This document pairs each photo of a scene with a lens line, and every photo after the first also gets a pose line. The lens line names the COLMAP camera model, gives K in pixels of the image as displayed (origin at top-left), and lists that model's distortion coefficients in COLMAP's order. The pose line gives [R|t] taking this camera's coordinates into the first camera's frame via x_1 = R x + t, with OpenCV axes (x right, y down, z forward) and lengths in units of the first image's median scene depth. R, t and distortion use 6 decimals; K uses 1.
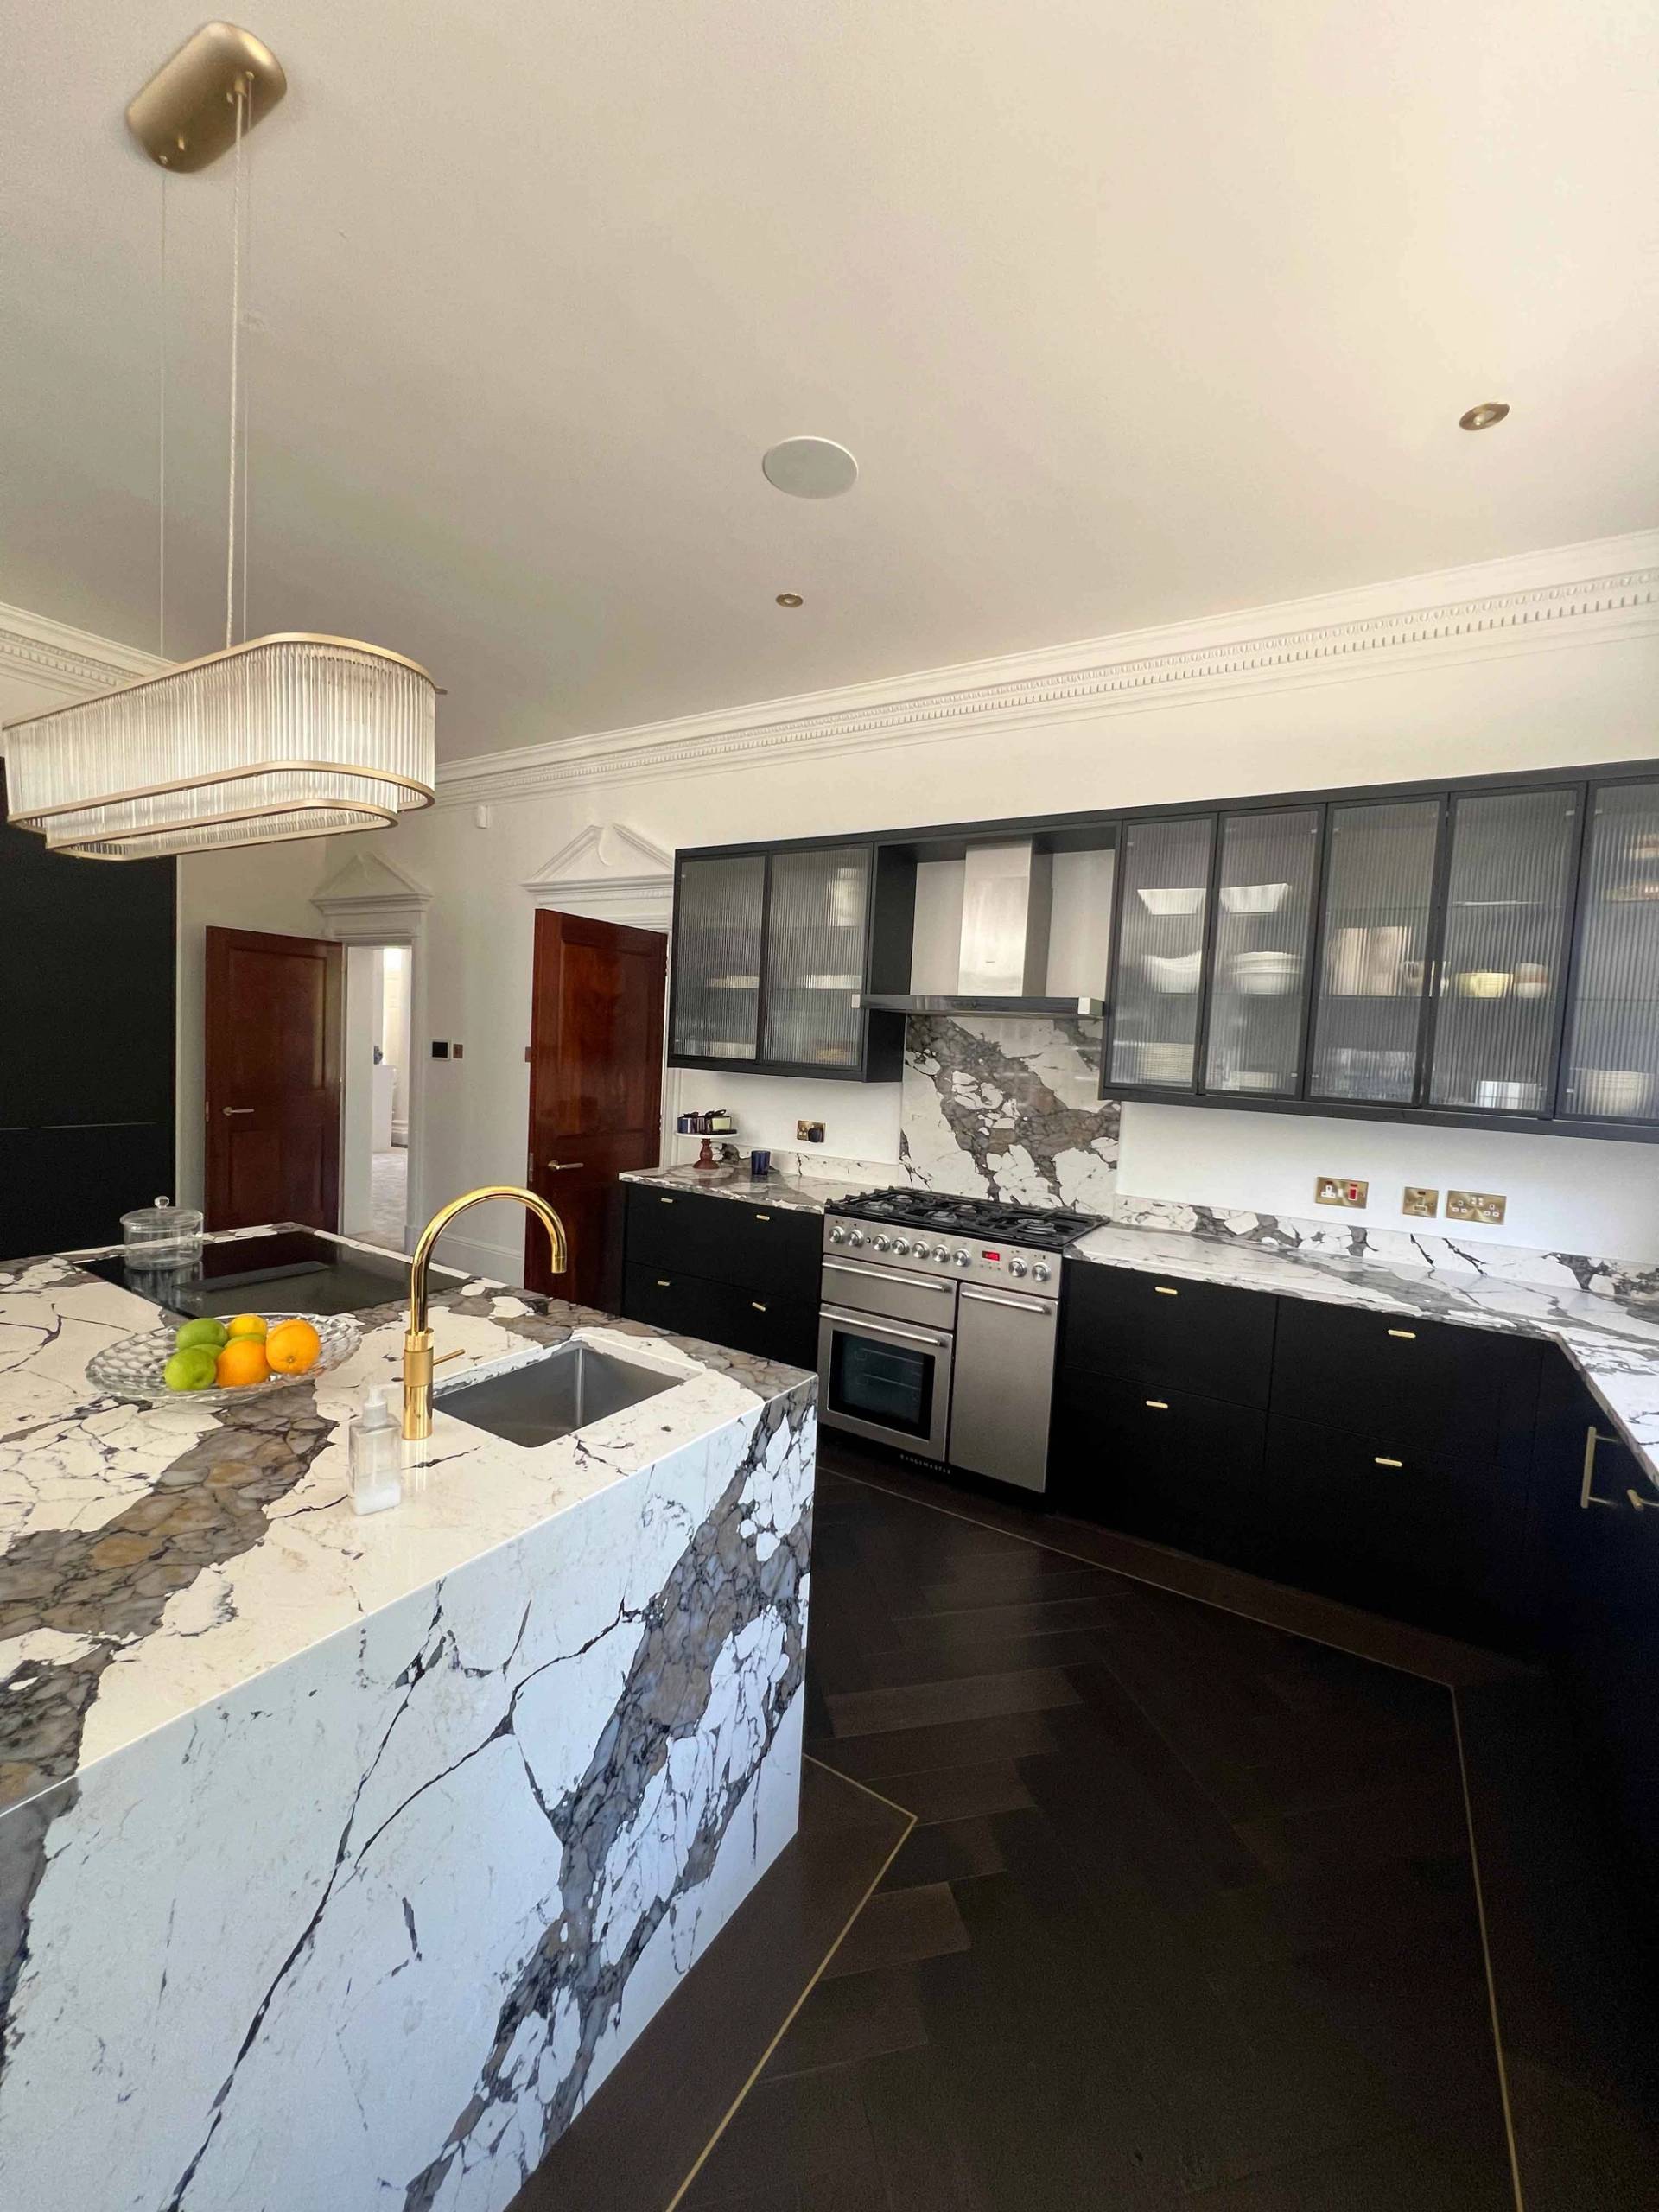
lens RADIAL K [[890.6, 0, 841.9], [0, 890.6, 1103.7], [0, 0, 1]] dist [-0.007971, 0.003048]
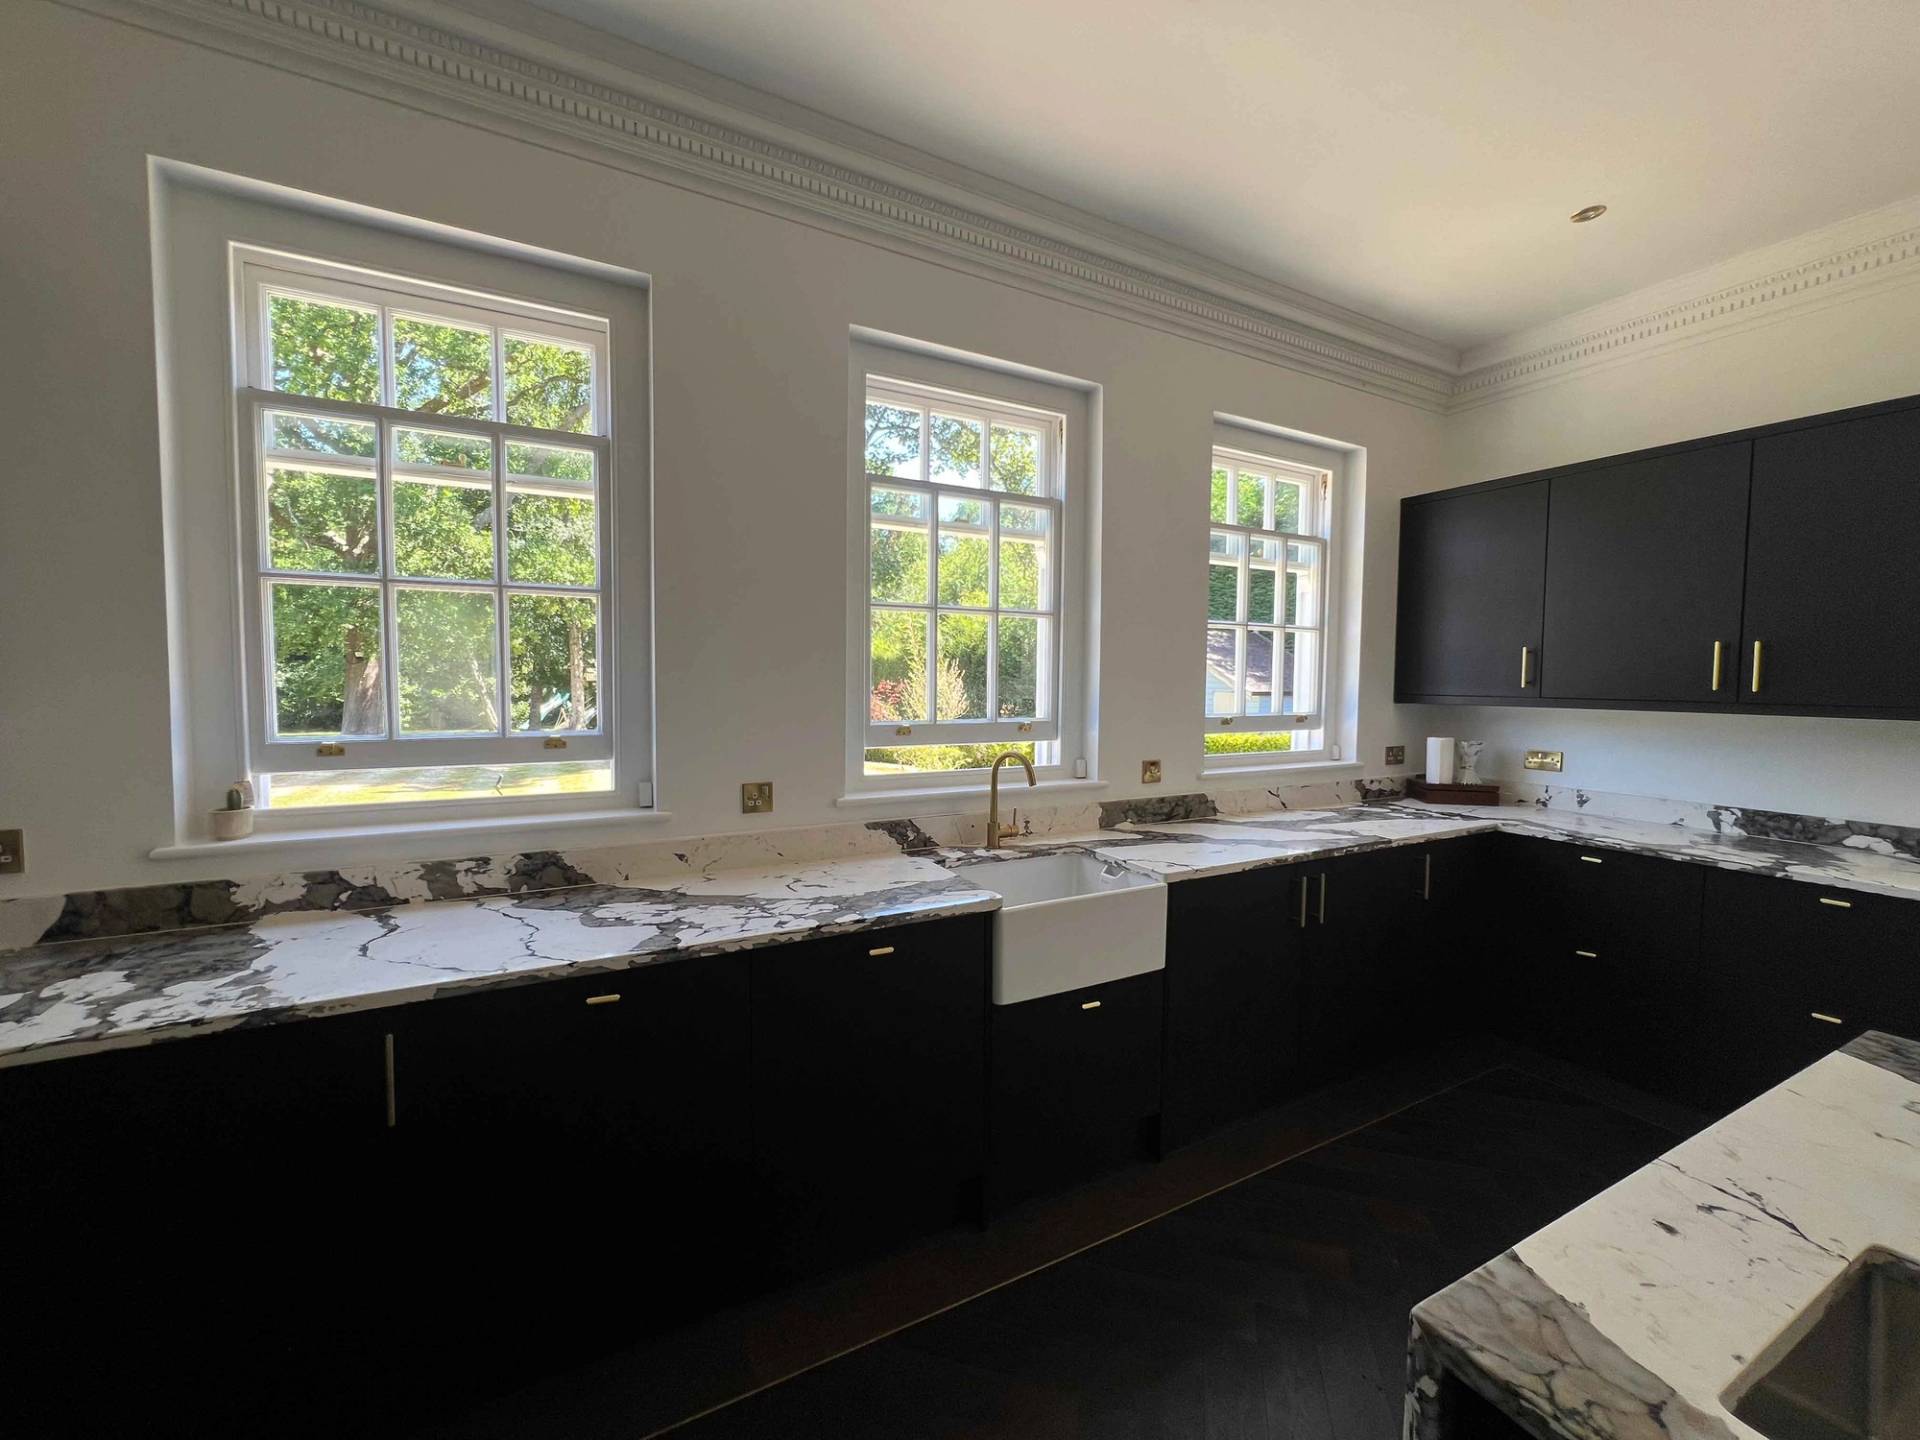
lens RADIAL K [[773.1, 0, 964.1], [0, 773.1, 719.6], [0, 0, 1]] dist [-0.007971, 0.003048]
pose [[-0.859989, -0.092574, 0.501845, 0.001555], [-0.023319, 0.989510, 0.142571, -0.034071], [-0.509779, 0.110907, -0.853127, 0.691342]]
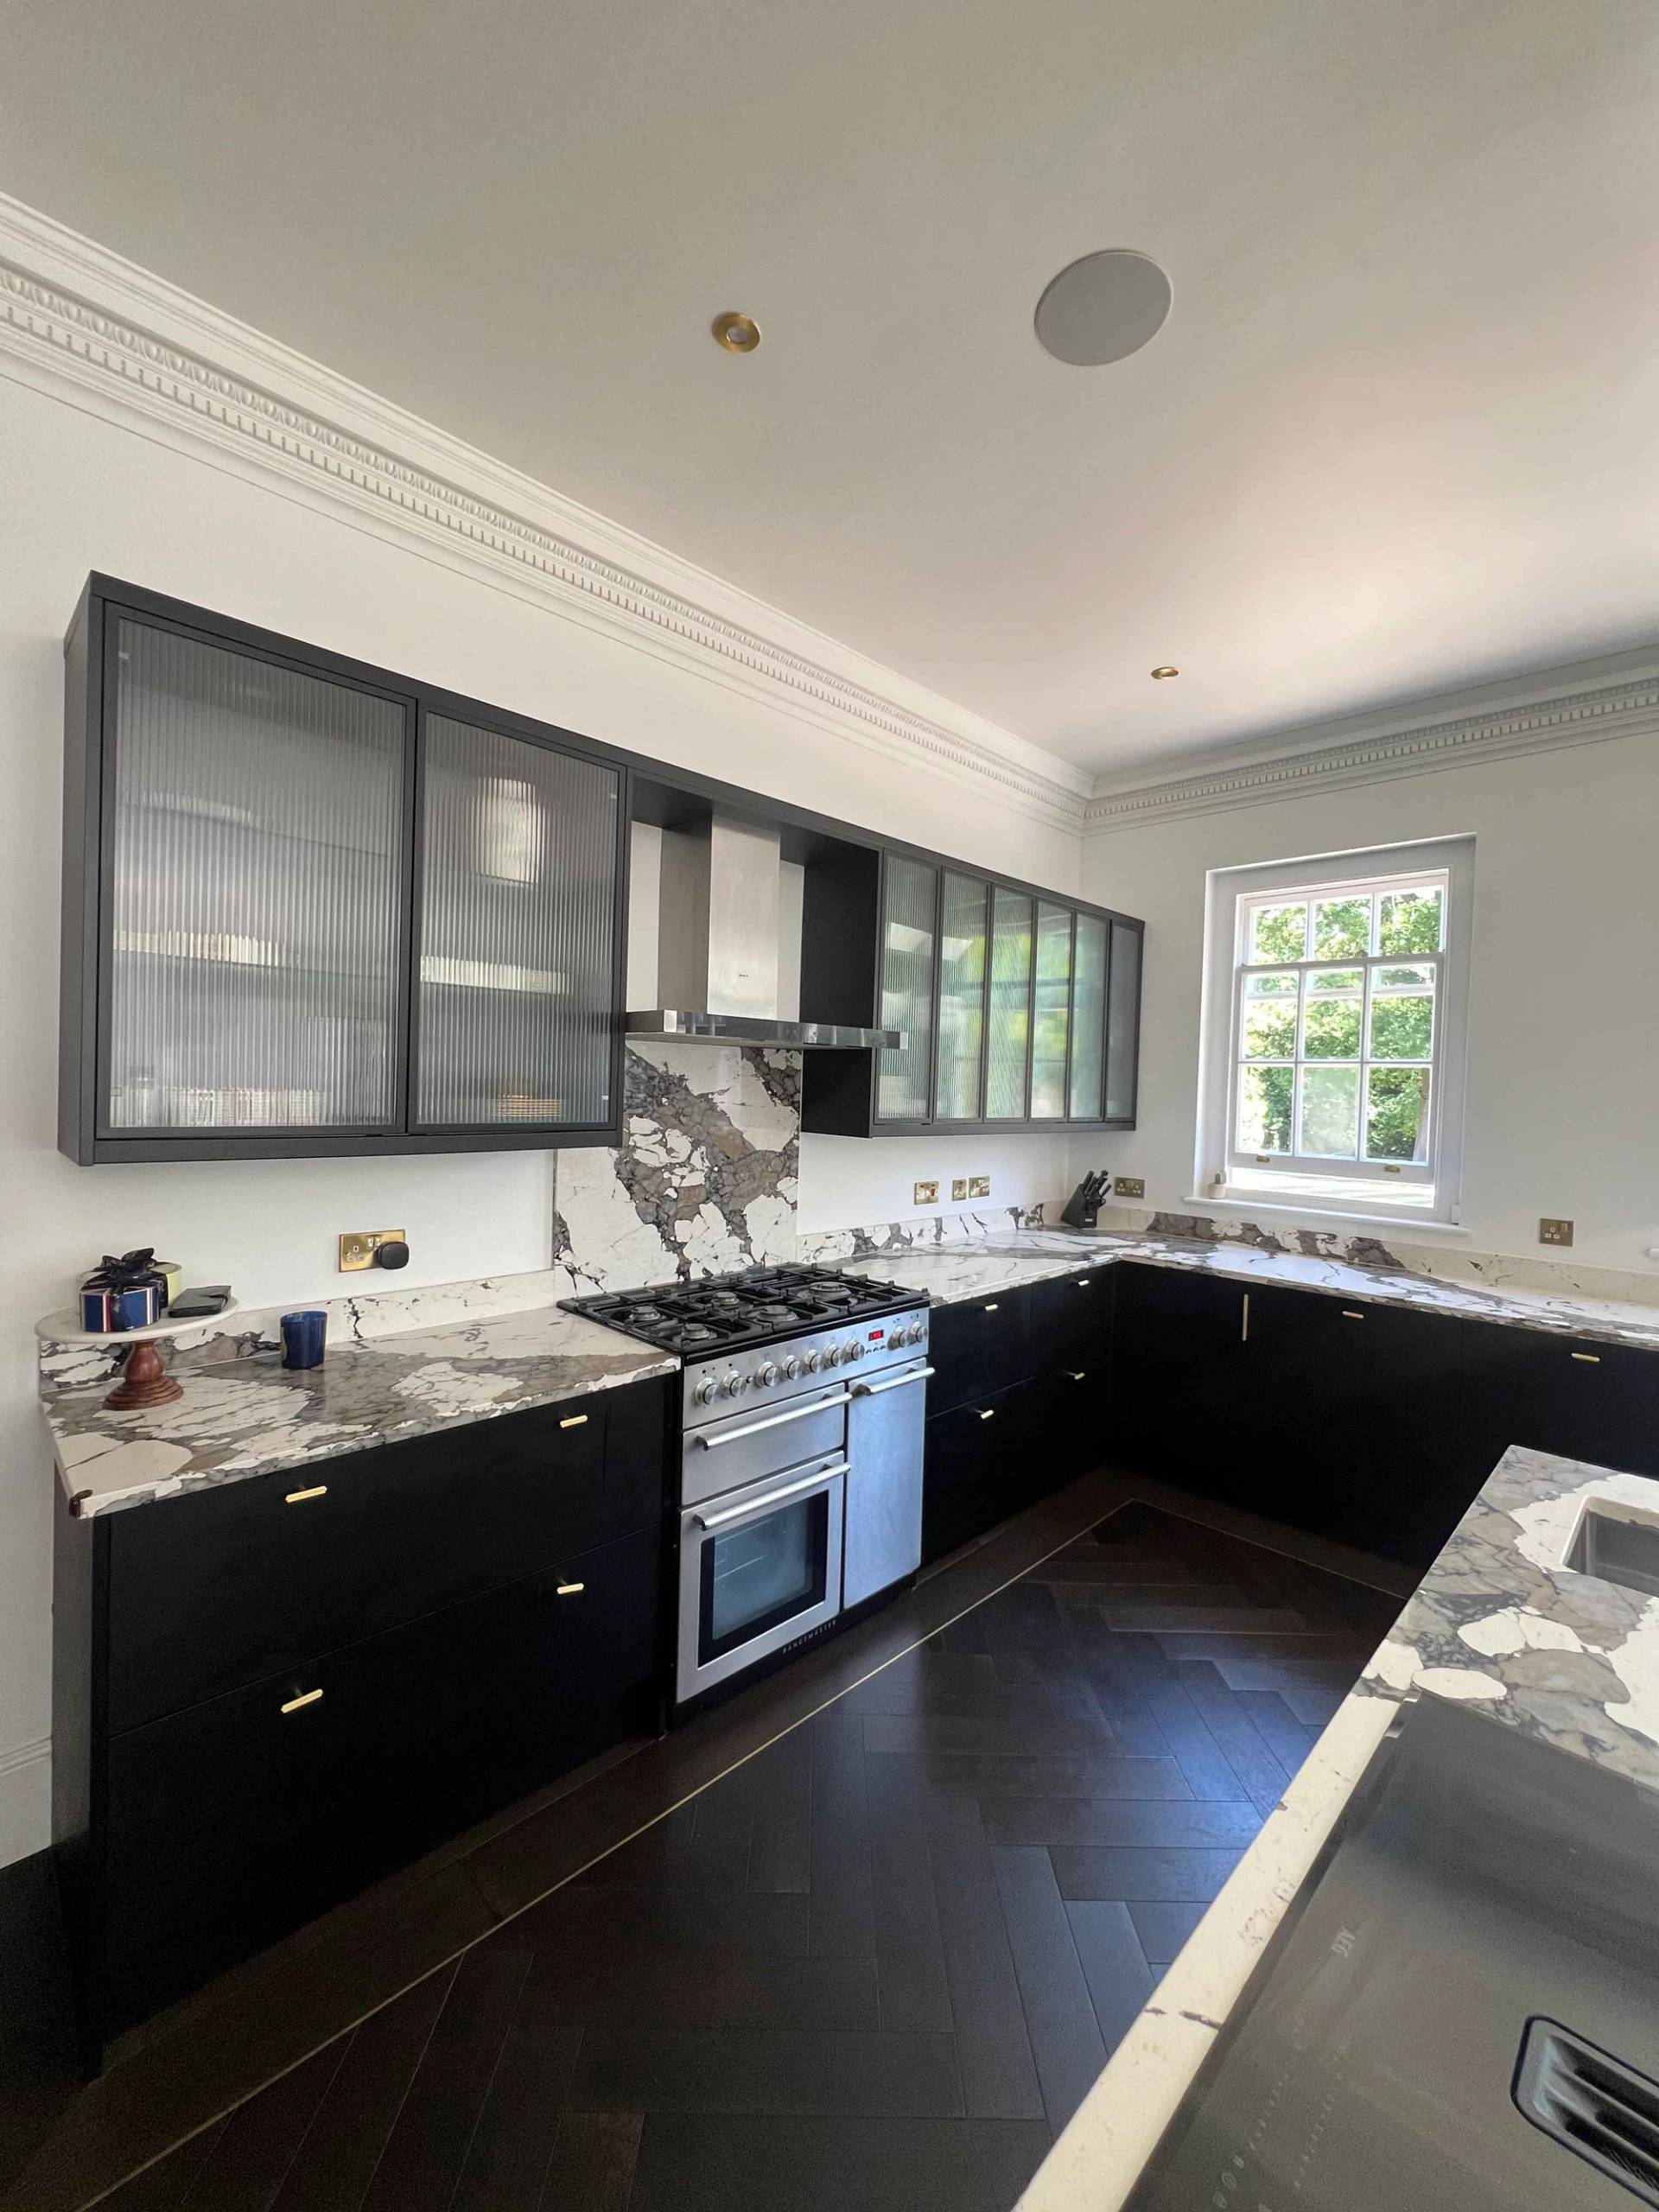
lens RADIAL K [[890.6, 0, 833.8], [0, 890.6, 1100.6], [0, 0, 1]] dist [-0.007971, 0.003048]
pose [[0.235974, -0.065436, 0.969554, -0.555164], [0.047258, 0.997322, 0.055808, -0.086318], [-0.970610, 0.032650, 0.238435, 0.713381]]
